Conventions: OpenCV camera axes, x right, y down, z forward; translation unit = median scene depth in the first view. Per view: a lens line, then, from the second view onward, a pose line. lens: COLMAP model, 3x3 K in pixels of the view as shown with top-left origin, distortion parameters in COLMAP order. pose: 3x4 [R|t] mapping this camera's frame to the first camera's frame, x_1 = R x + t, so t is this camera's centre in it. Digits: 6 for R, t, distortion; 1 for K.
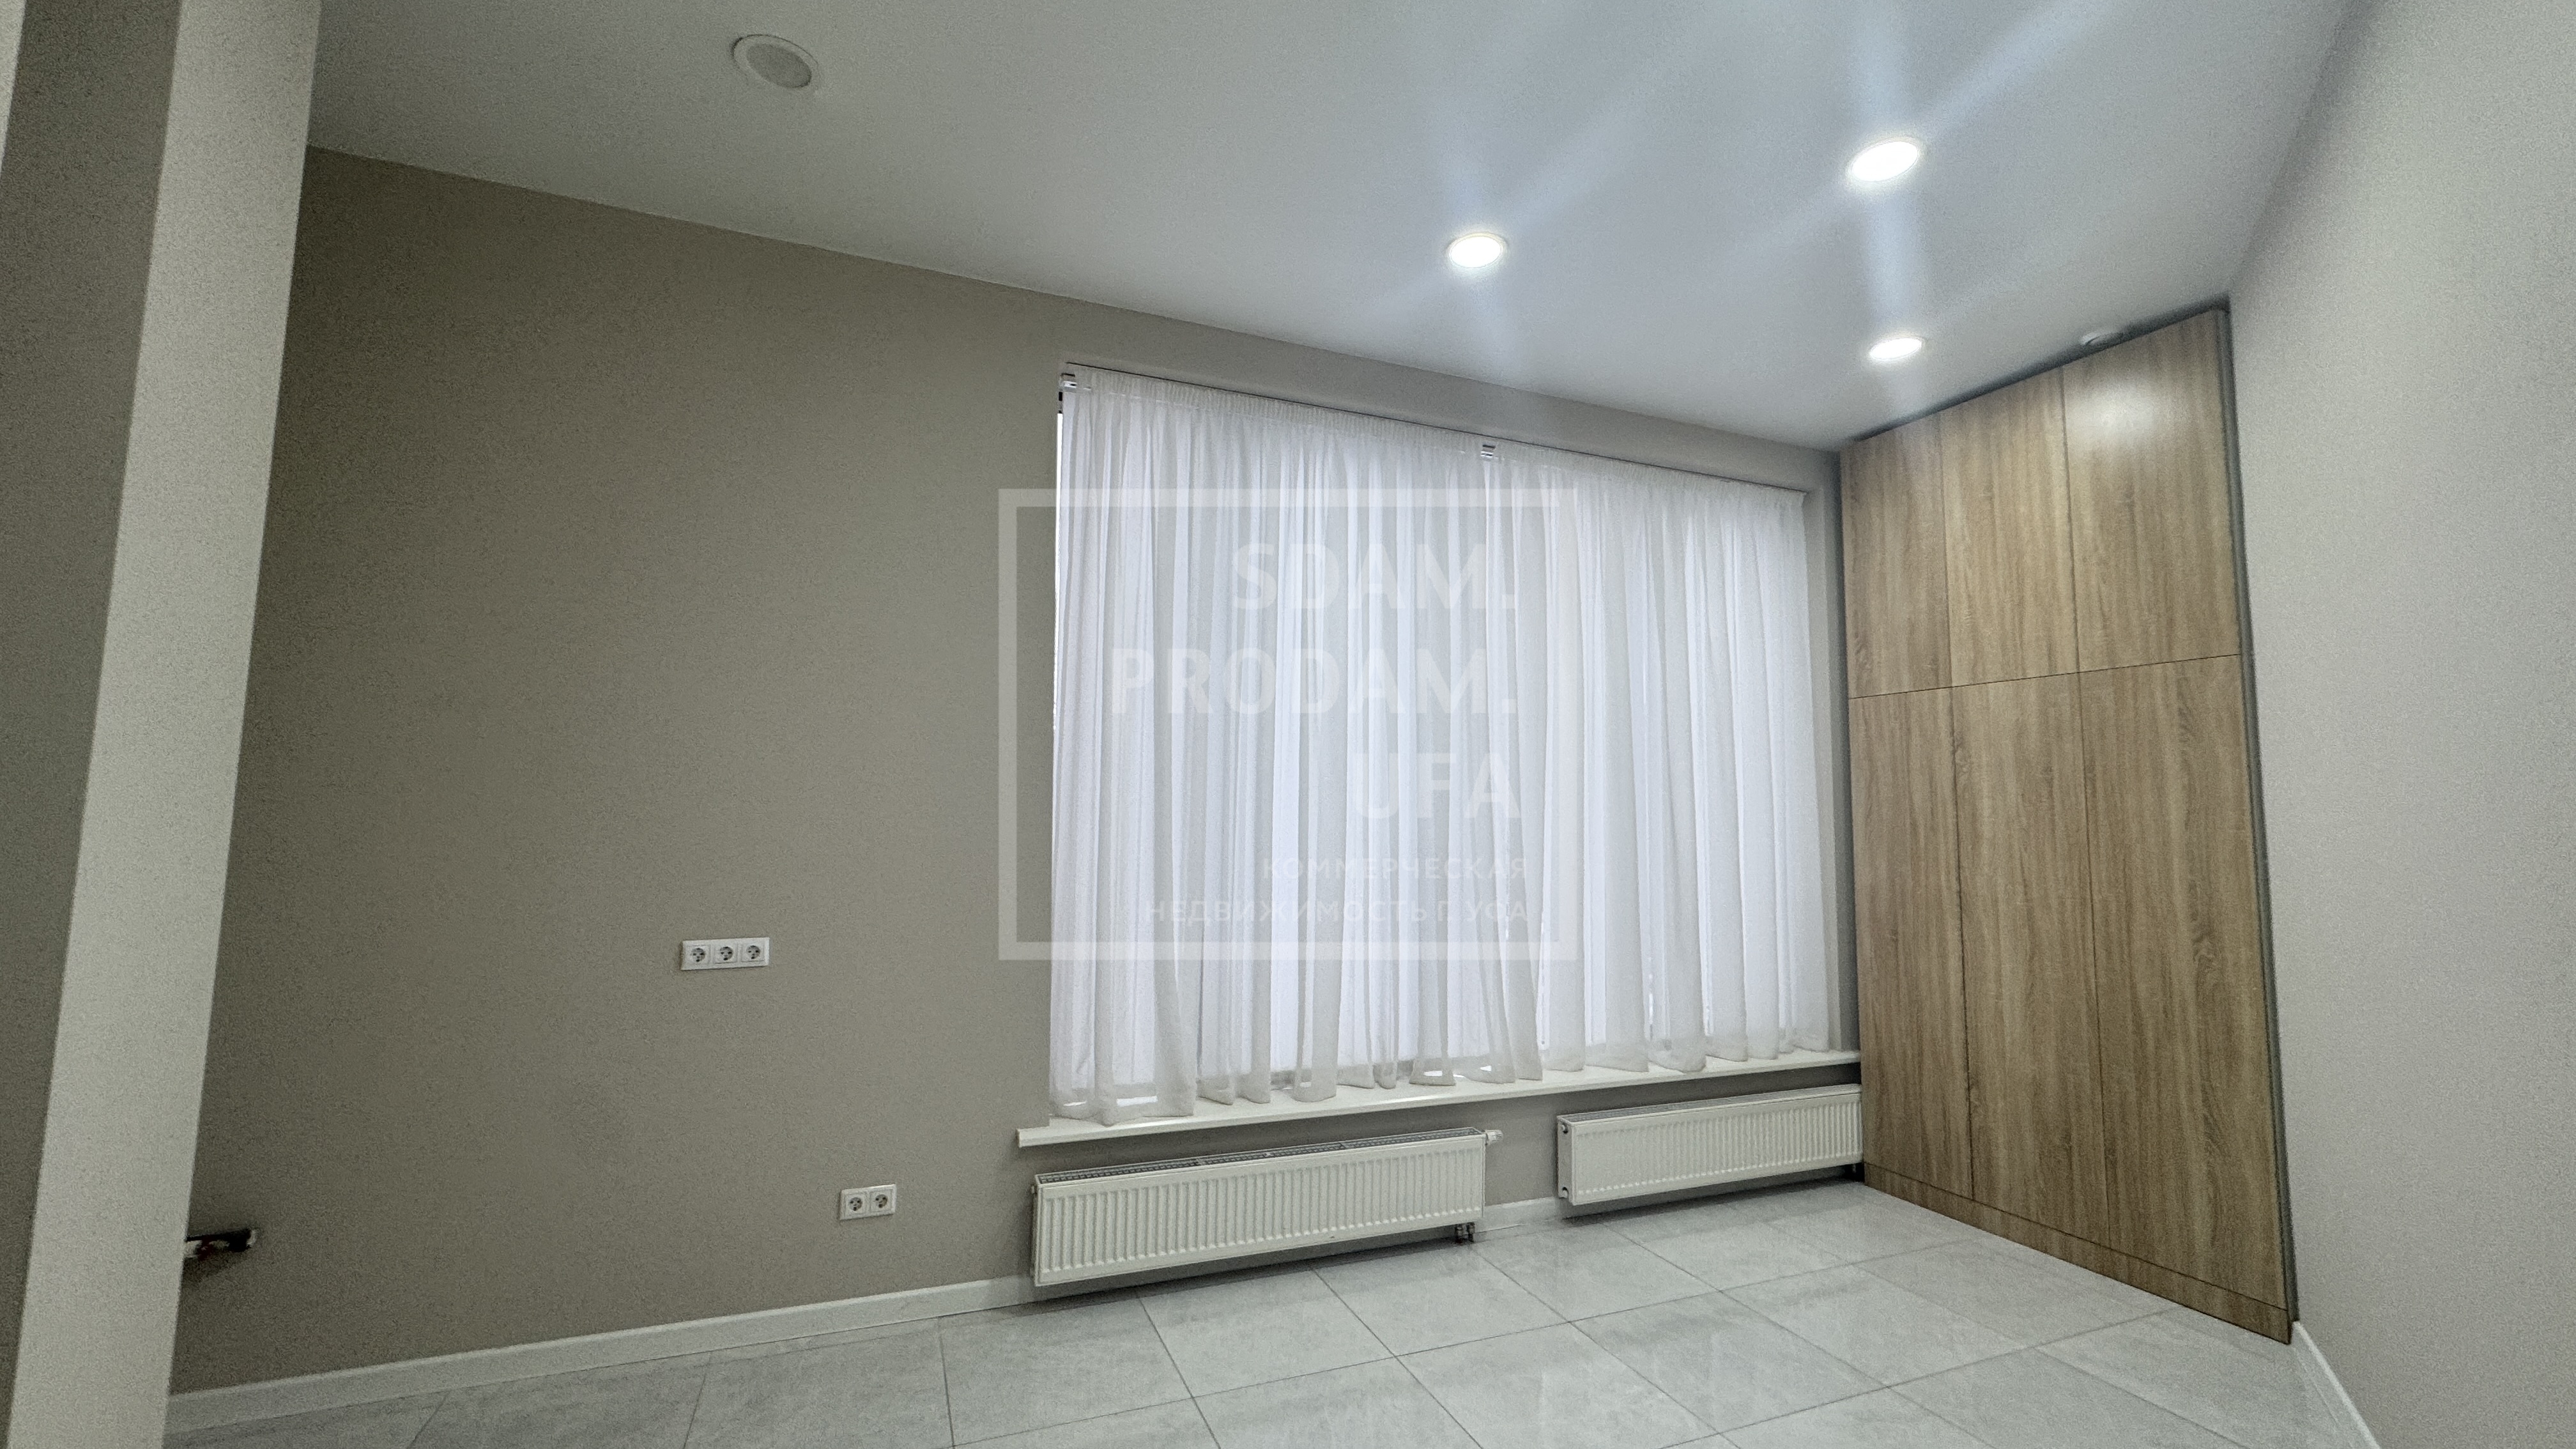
lens RADIAL K [[1010.2, 0, 1274.2], [0, 1010.2, 728.9], [0, 0, 1]] dist [-0.003825, 0.000777]
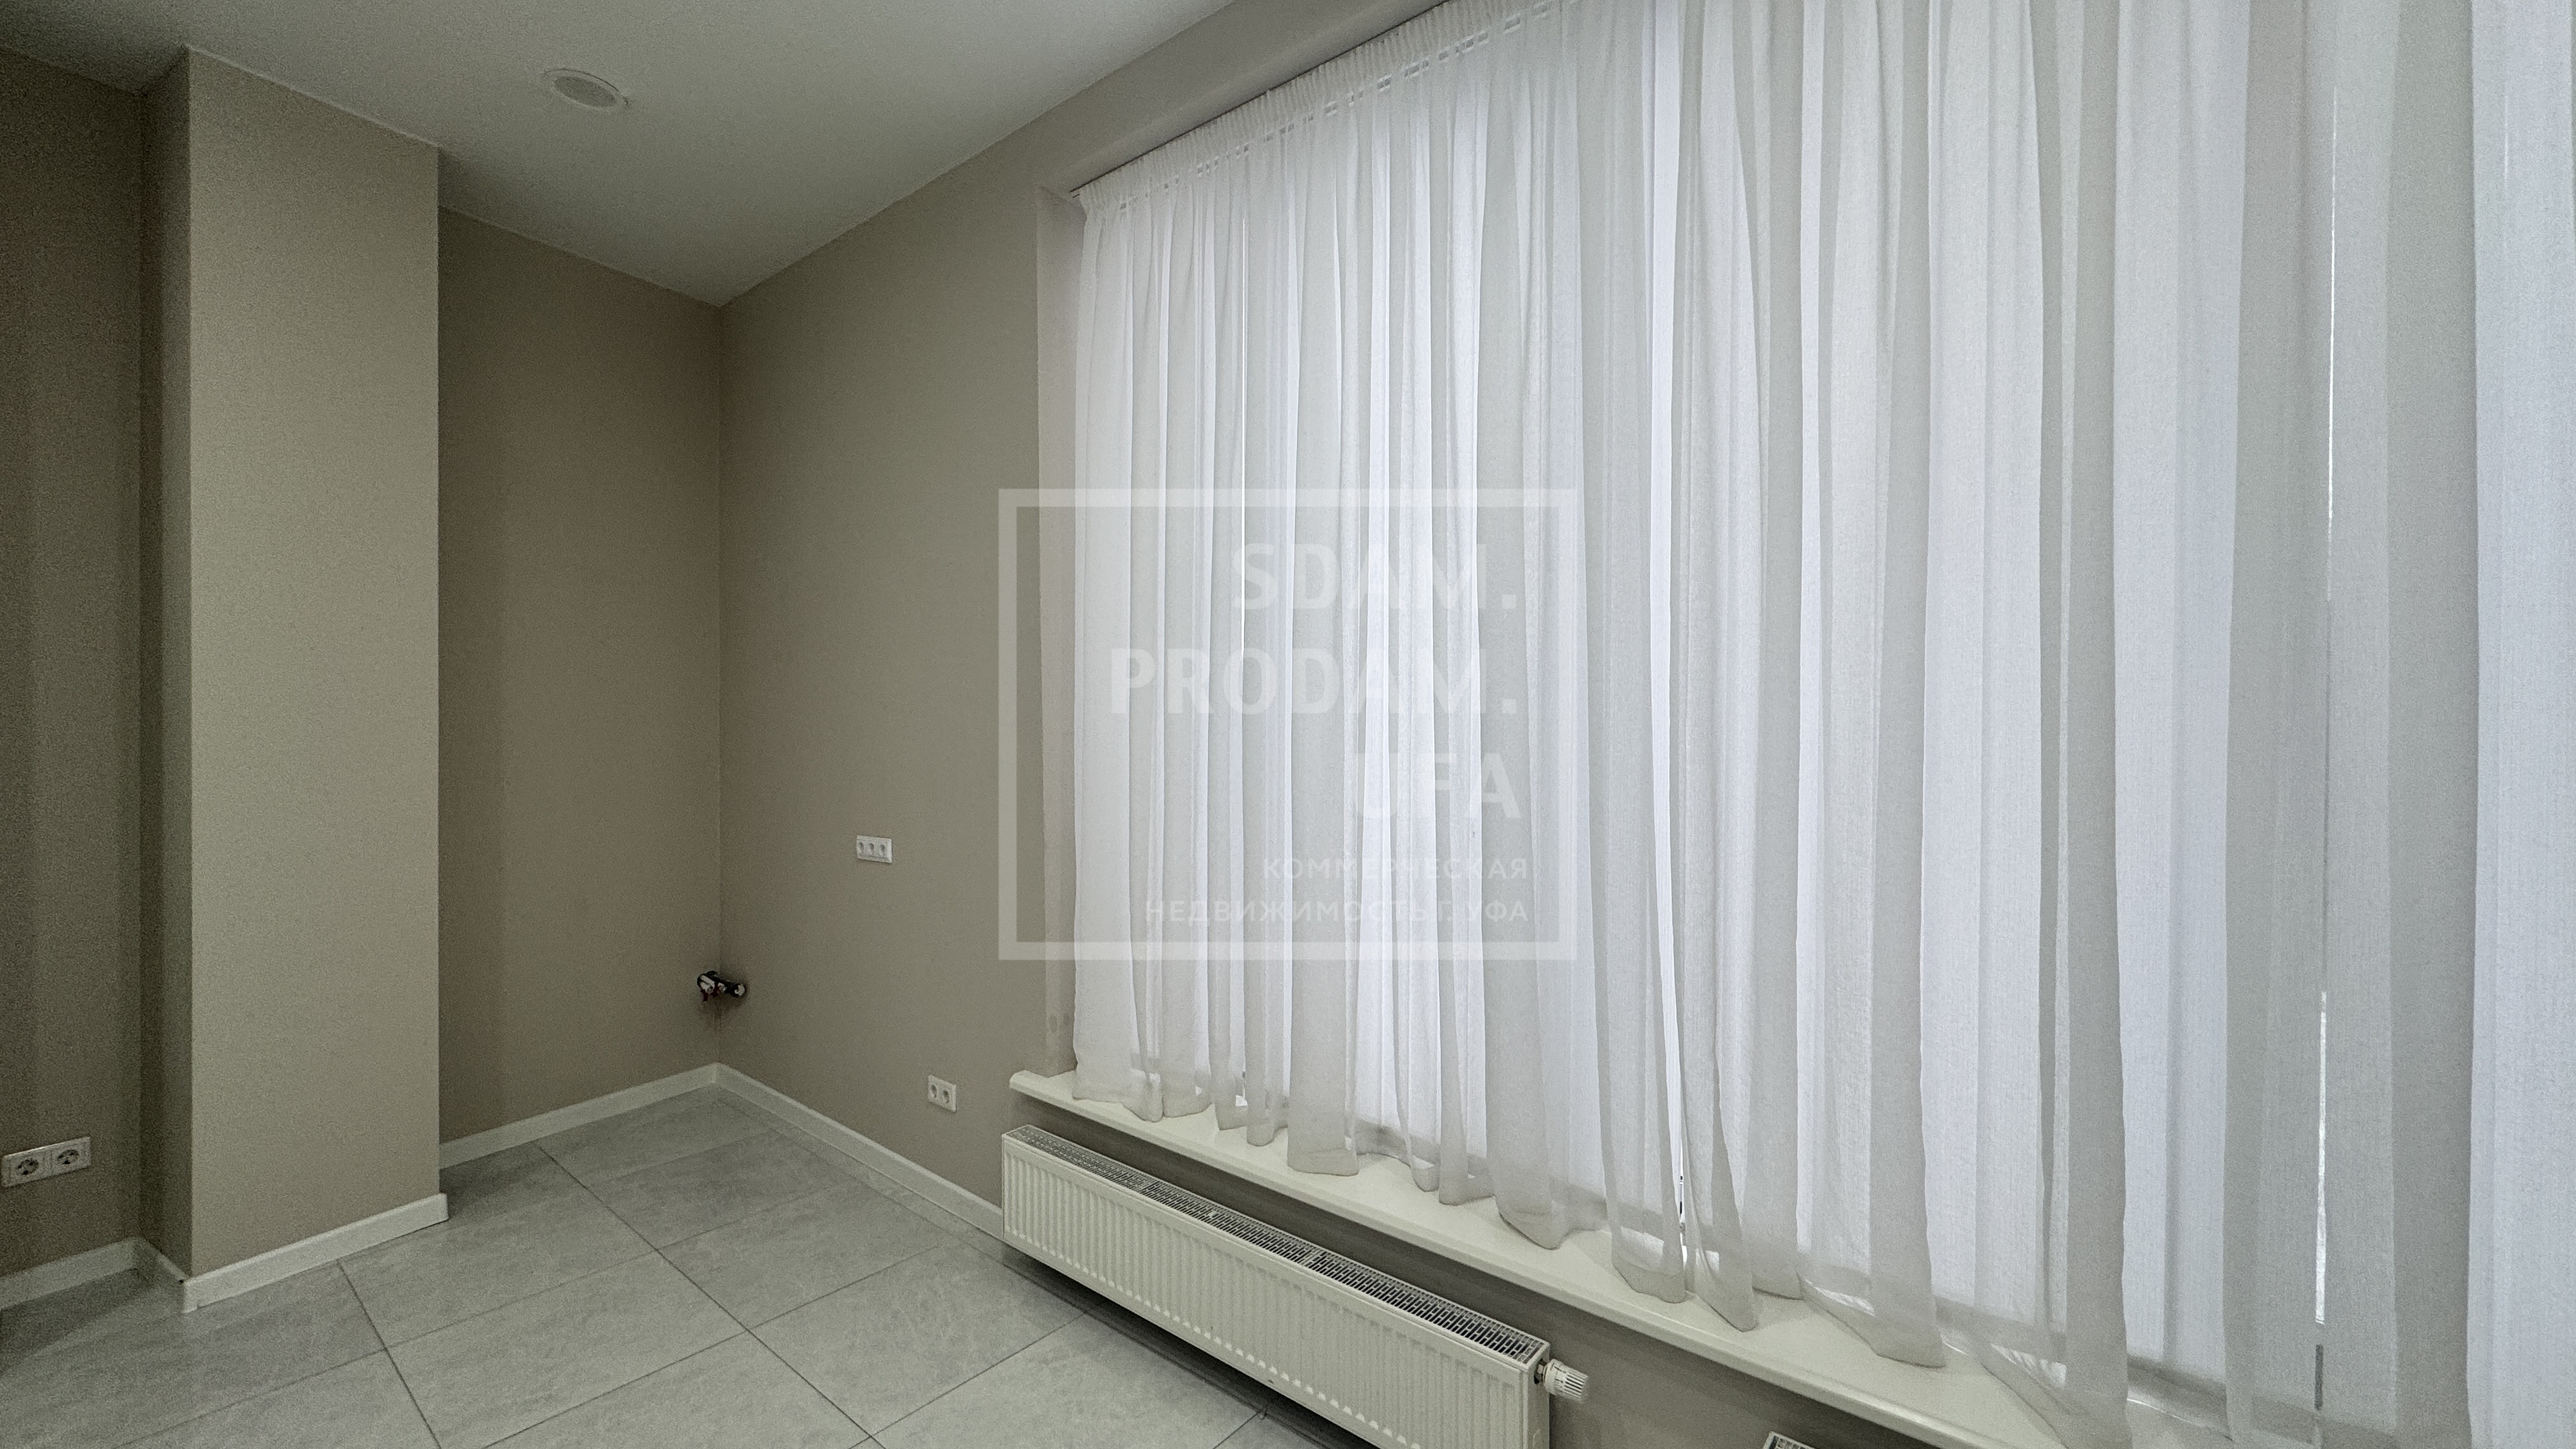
lens RADIAL K [[1010.2, 0, 1277.4], [0, 1010.2, 720.5], [0, 0, 1]] dist [-0.003825, 0.000777]
pose [[0.515549, -0.003248, -0.856854, 0.610338], [0.066443, 0.997133, 0.036198, 0.050979], [0.854280, -0.075594, 0.514287, 0.682386]]
